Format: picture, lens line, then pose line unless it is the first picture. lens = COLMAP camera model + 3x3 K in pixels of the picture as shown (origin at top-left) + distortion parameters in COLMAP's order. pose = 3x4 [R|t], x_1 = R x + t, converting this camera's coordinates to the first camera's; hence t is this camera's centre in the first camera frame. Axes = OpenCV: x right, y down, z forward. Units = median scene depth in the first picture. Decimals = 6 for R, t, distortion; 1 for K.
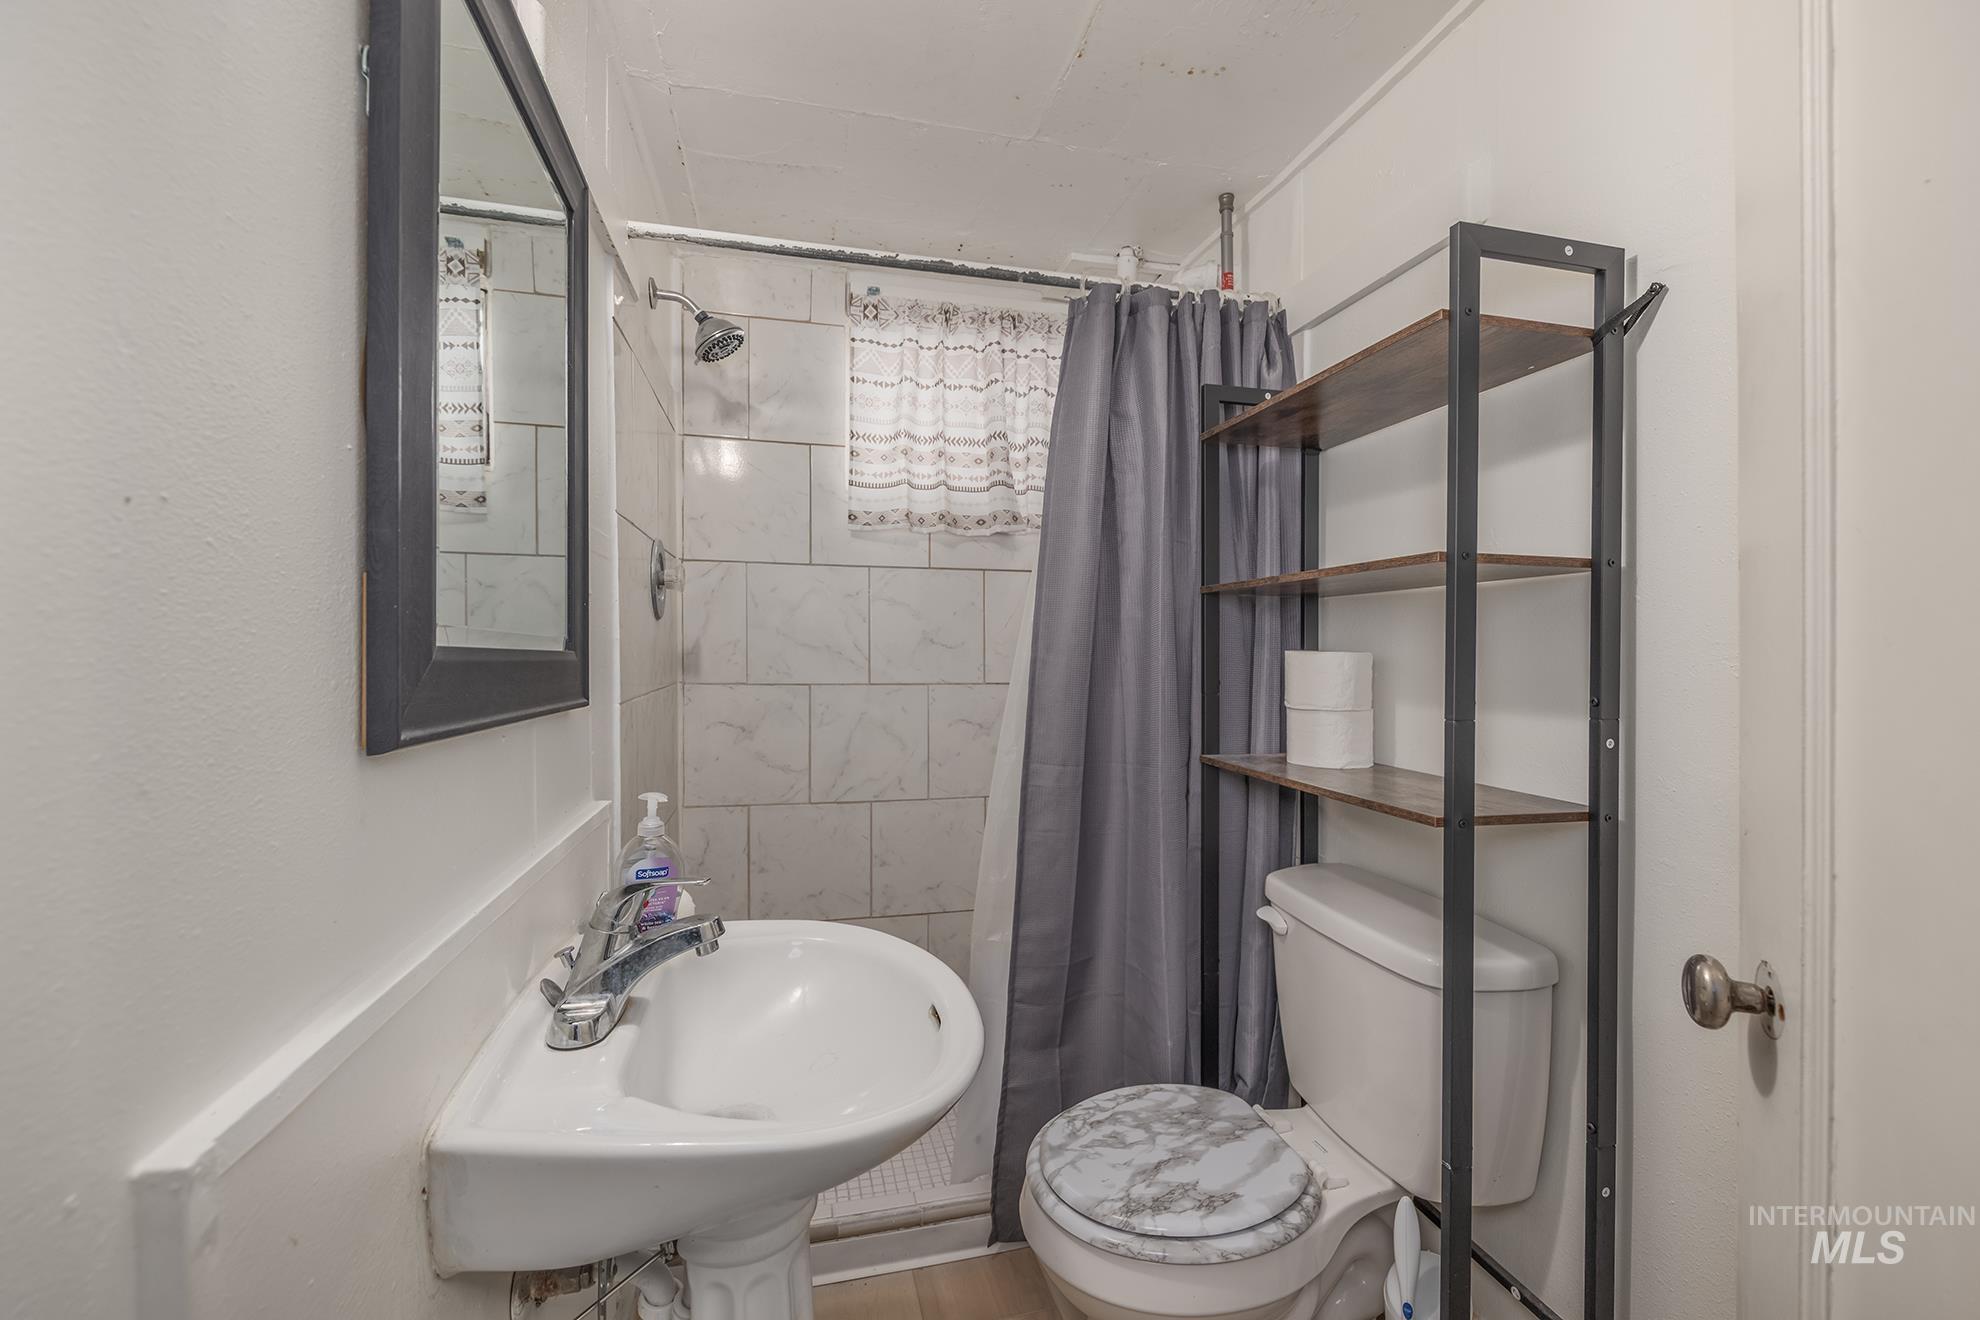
lens RADIAL K [[826.2, 0, 999.8], [0, 826.2, 661.9], [0, 0, 1]] dist [-0.002384, -0.000011]
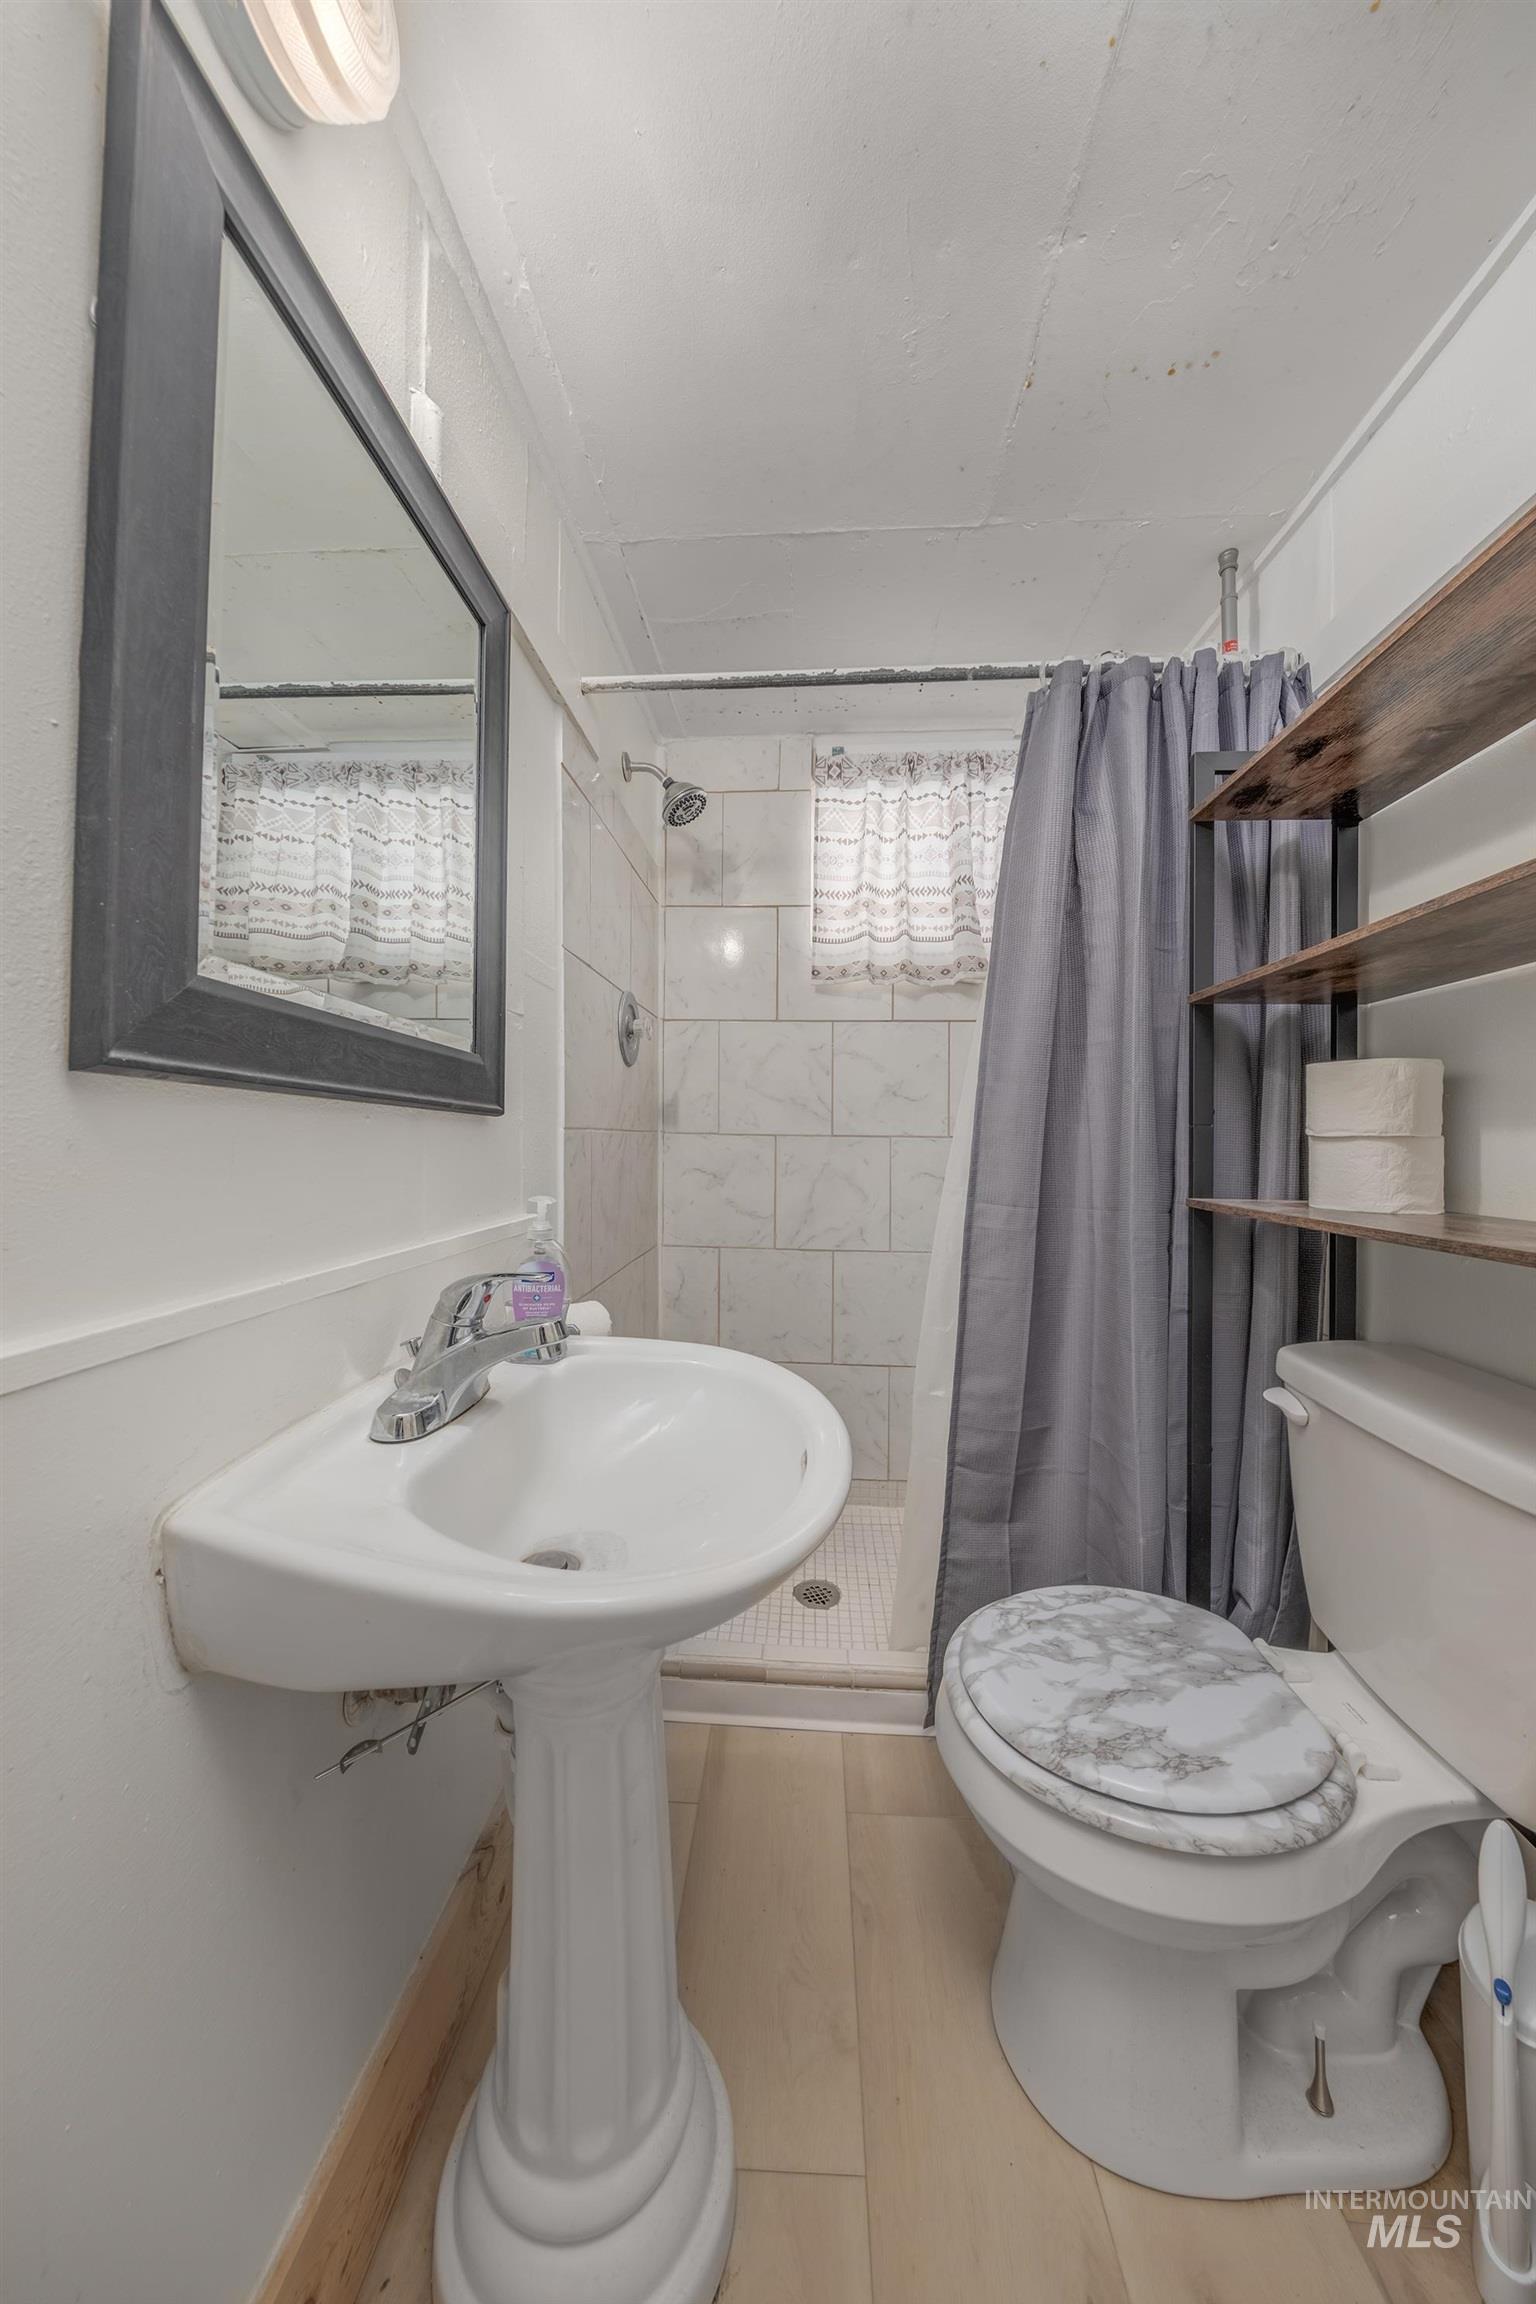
lens RADIAL K [[742.4, 0, 757.7], [0, 742.4, 1138.8], [0, 0, 1]] dist [-0.006201, -0.000786]
pose [[0.951888, 0.007155, -0.306362, 0.058278], [-0.009749, 0.999928, -0.006940, 0.060852], [0.306290, 0.009593, 0.951890, 0.154770]]
